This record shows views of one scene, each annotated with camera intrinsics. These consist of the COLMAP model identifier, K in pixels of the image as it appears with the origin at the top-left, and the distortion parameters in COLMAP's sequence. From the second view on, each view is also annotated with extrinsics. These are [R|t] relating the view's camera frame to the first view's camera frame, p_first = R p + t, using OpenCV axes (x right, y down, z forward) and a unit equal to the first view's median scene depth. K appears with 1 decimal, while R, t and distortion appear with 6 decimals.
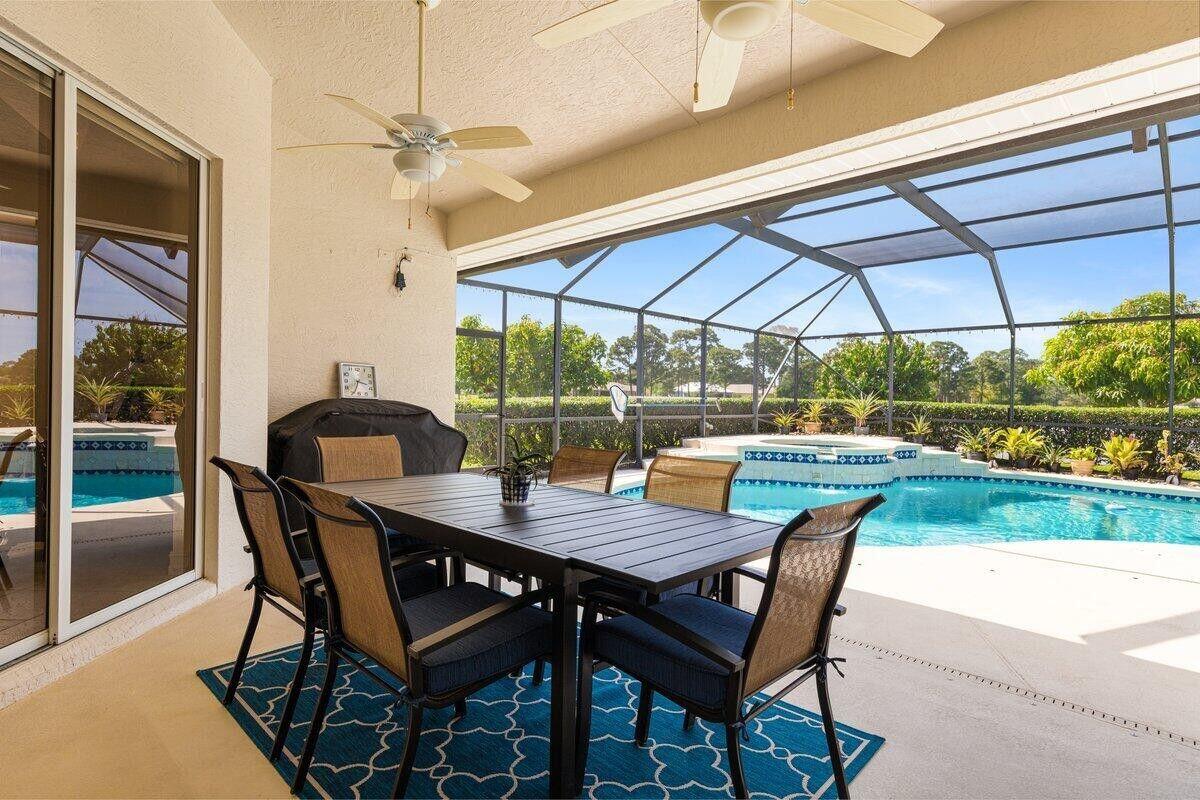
lens RADIAL K [[570.2, 0, 600.0], [0, 570.2, 400.0], [0, 0, 1]] dist [0.000084, 0.000054]
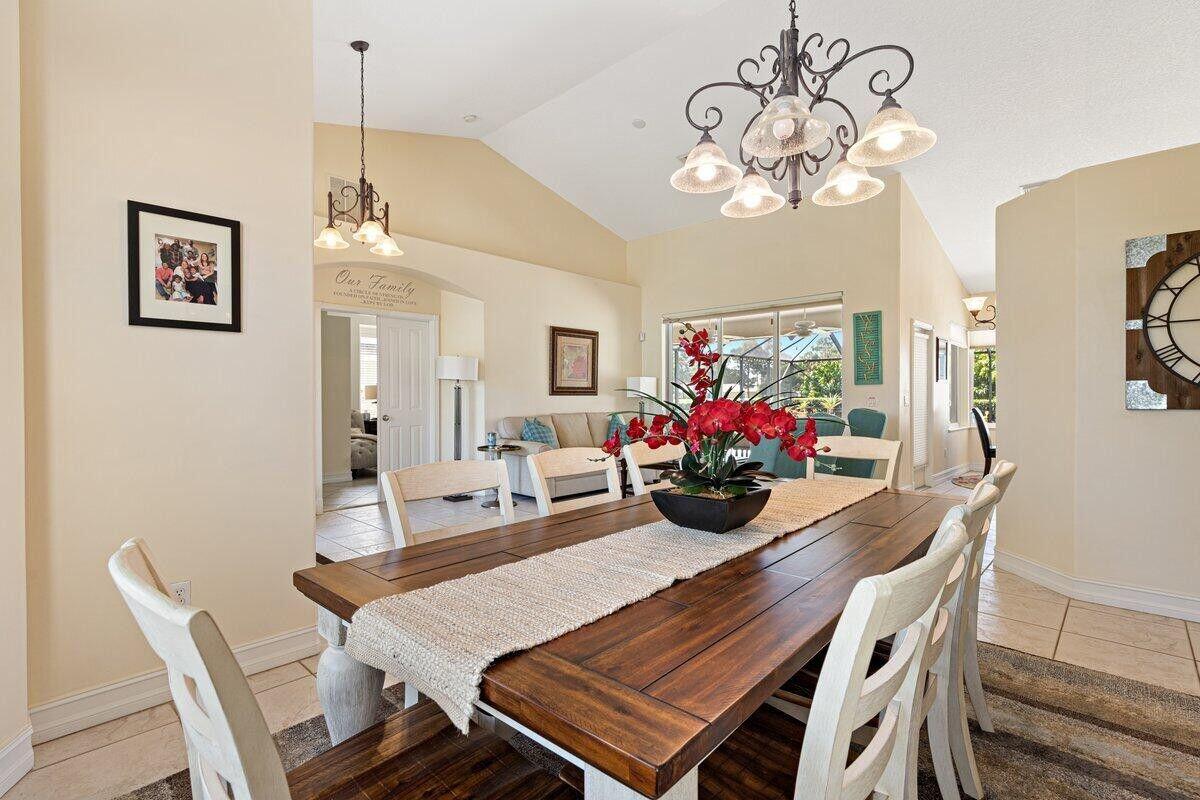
lens RADIAL K [[570.2, 0, 600.0], [0, 570.2, 400.0], [0, 0, 1]] dist [0.000084, 0.000054]
pose [[0.998963, -0.017125, 0.042180, -0.235359], [0.017099, 0.999853, 0.000971, -0.006540], [-0.042190, -0.000249, 0.999110, -0.526915]]
